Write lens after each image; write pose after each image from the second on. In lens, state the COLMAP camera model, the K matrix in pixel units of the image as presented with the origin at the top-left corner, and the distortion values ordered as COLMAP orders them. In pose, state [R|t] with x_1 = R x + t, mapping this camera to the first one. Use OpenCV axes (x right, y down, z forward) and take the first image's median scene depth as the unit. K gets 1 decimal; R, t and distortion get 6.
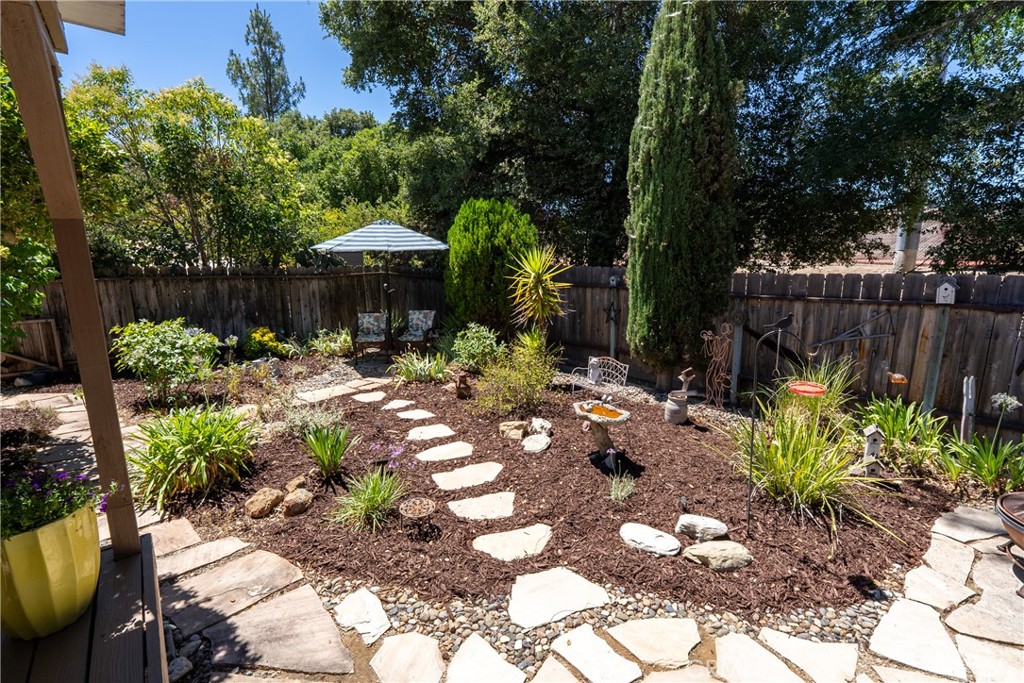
lens RADIAL K [[460.9, 0, 511.0], [0, 460.9, 338.3], [0, 0, 1]] dist [-0.004516, 0.001663]
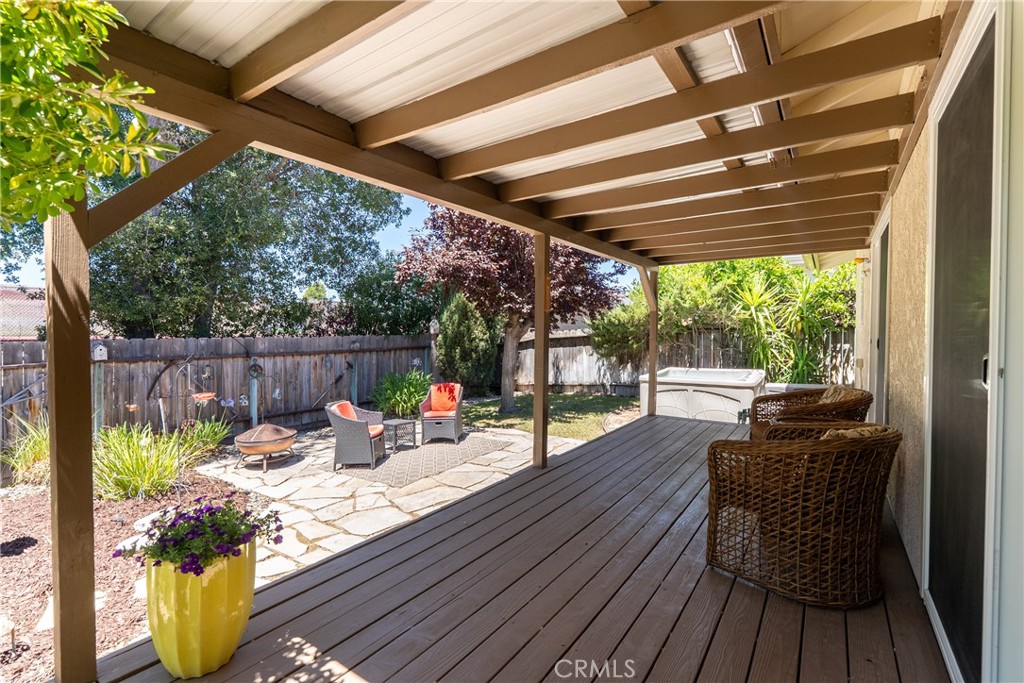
lens RADIAL K [[460.9, 0, 510.0], [0, 460.9, 339.3], [0, 0, 1]] dist [-0.004516, 0.001663]
pose [[-0.266230, -0.013185, 0.963819, -0.613873], [0.181254, 0.981385, 0.063492, -0.001070], [-0.946715, 0.191600, -0.258884, 0.145666]]
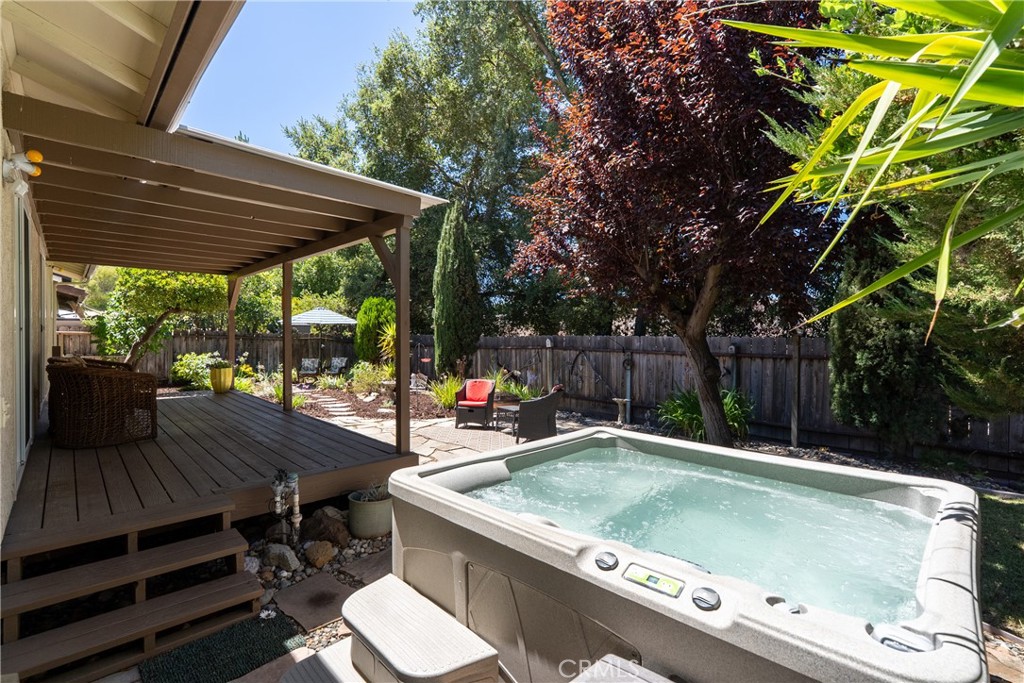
lens RADIAL K [[460.9, 0, 510.7], [0, 460.9, 336.2], [0, 0, 1]] dist [-0.004516, 0.001663]
pose [[0.996617, 0.016135, 0.080586, 0.458470], [-0.001140, 0.983160, -0.182746, 0.262780], [-0.082178, 0.182036, 0.979852, -1.156497]]
